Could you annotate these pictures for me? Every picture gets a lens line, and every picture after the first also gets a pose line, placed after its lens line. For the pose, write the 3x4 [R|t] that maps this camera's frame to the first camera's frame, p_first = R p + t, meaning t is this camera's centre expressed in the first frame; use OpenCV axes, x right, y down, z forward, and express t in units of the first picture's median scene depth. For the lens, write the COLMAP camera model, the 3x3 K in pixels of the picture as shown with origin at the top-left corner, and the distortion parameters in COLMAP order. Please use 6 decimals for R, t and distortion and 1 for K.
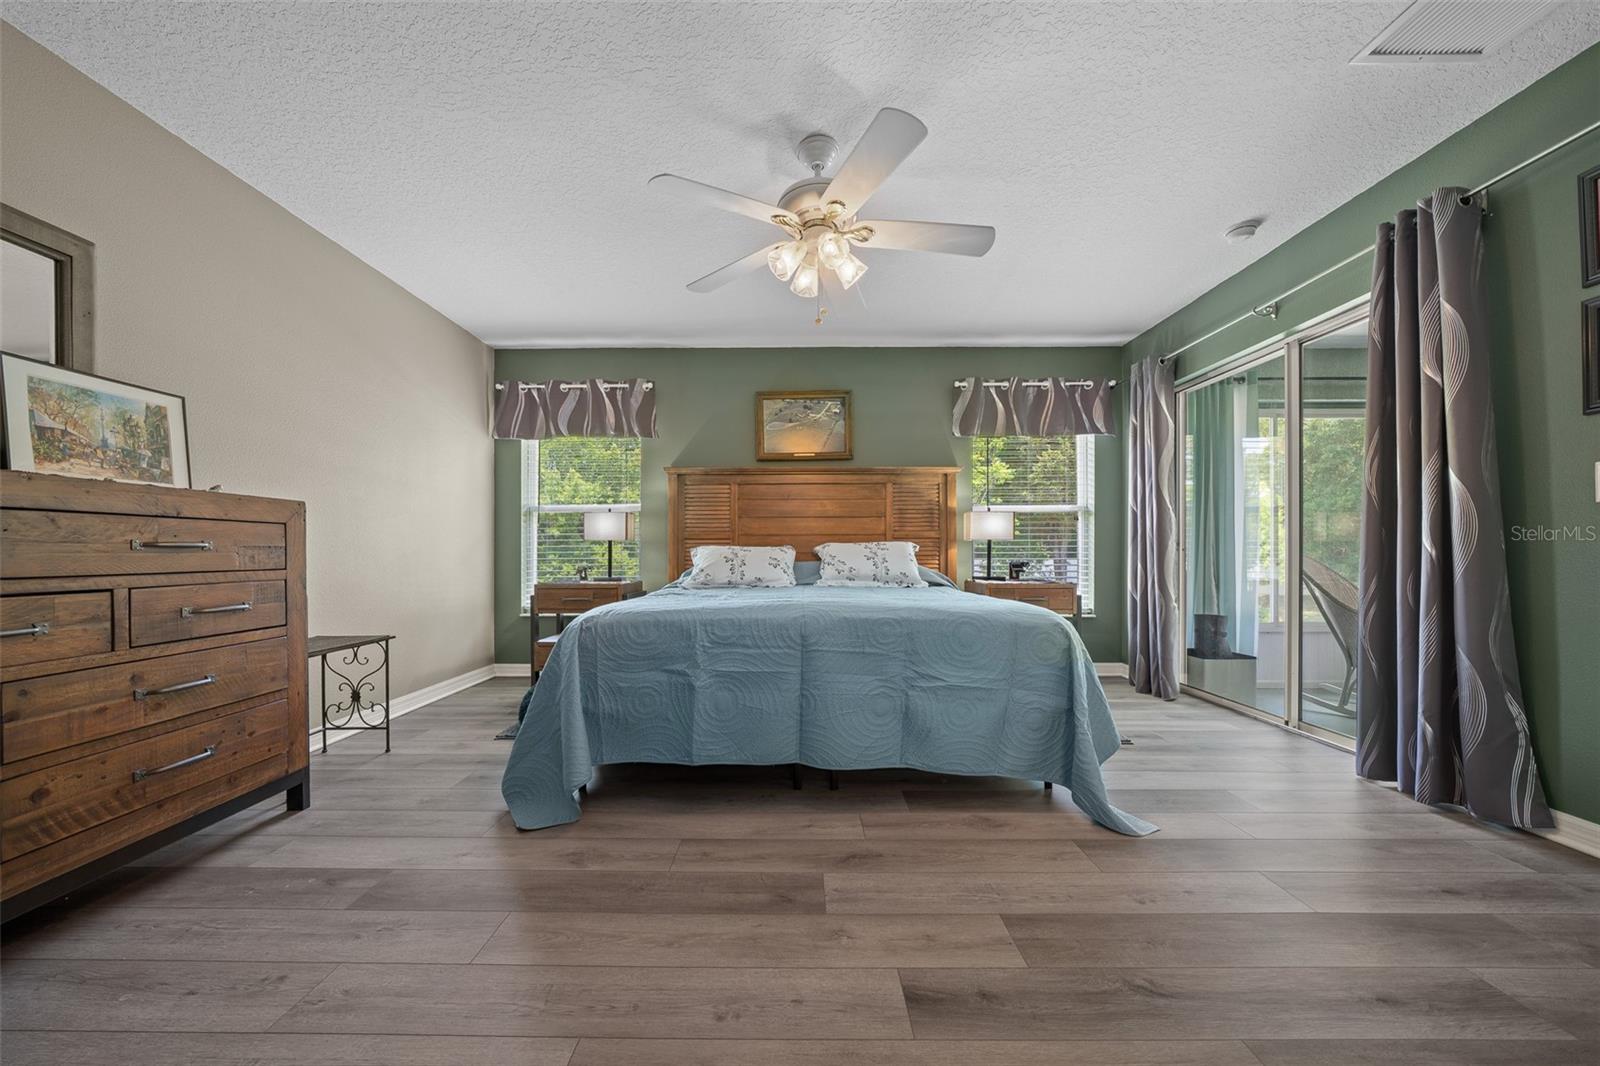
lens RADIAL K [[557.2, 0, 801.4], [0, 557.2, 548.9], [0, 0, 1]] dist [-0.006314, 0.000119]
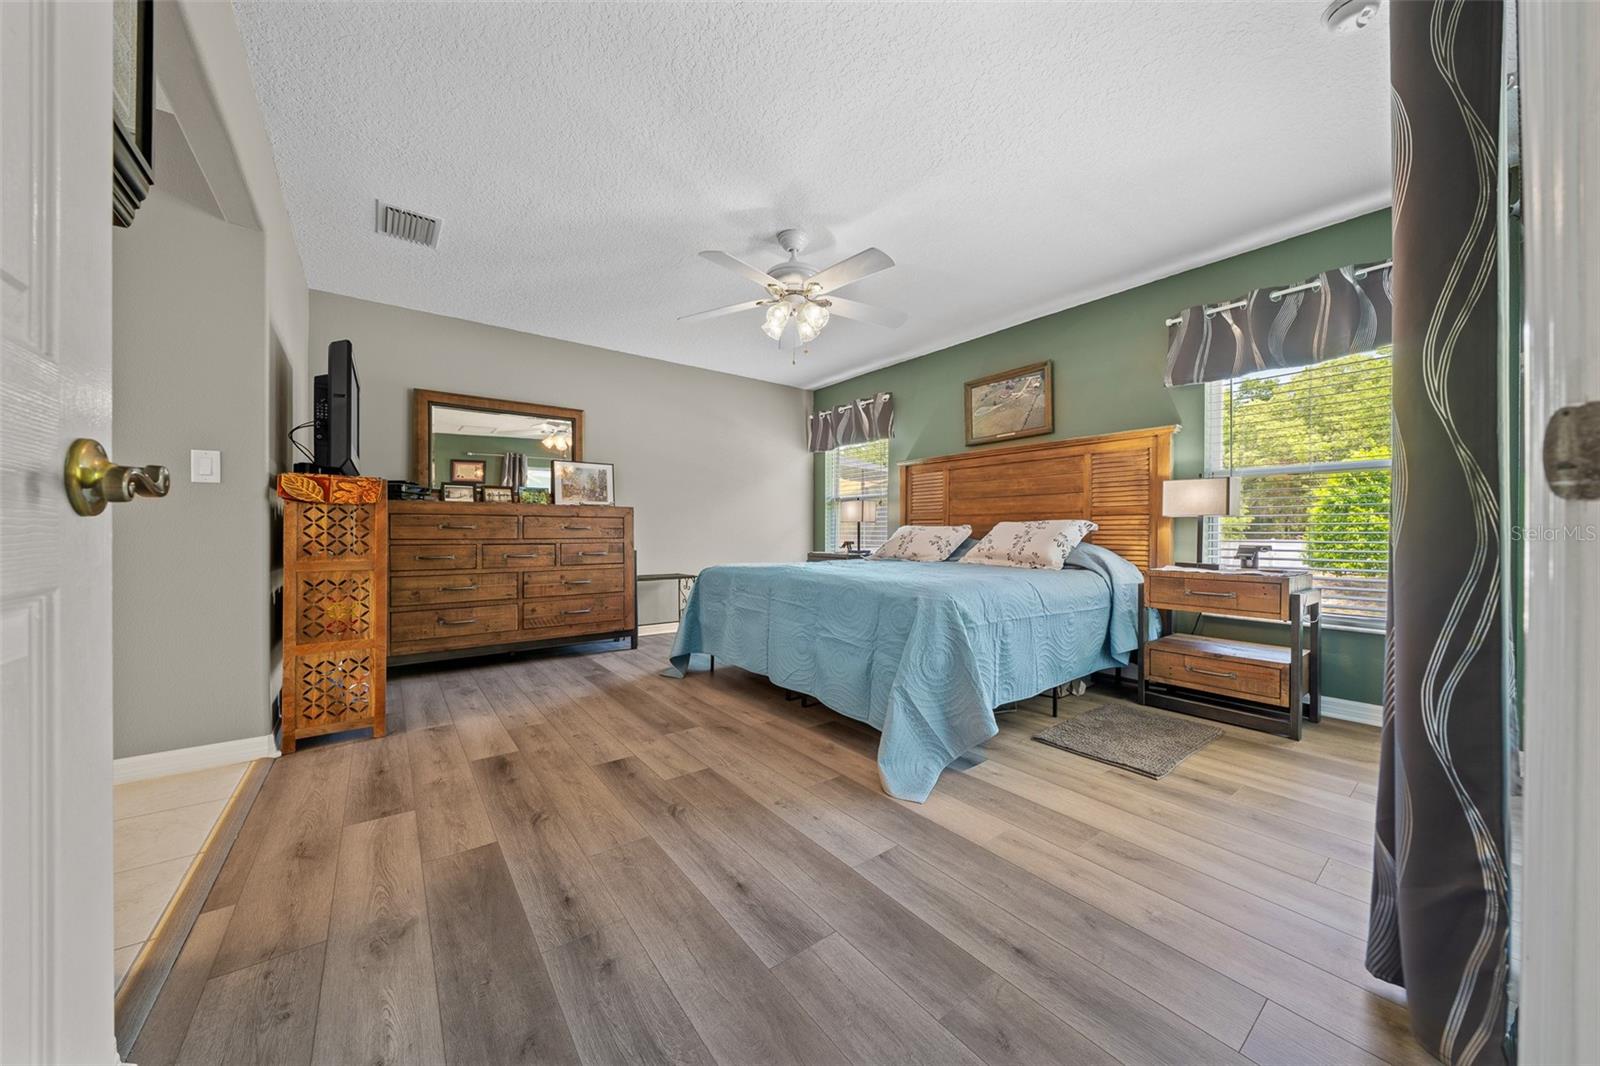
lens RADIAL K [[557.2, 0, 808.3], [0, 557.2, 530.4], [0, 0, 1]] dist [-0.006314, 0.000119]
pose [[0.615488, 0.000506, -0.788146, 0.869325], [0.003121, 0.999990, 0.003079, 0.000700], [0.788140, -0.004355, 0.615480, 0.138391]]
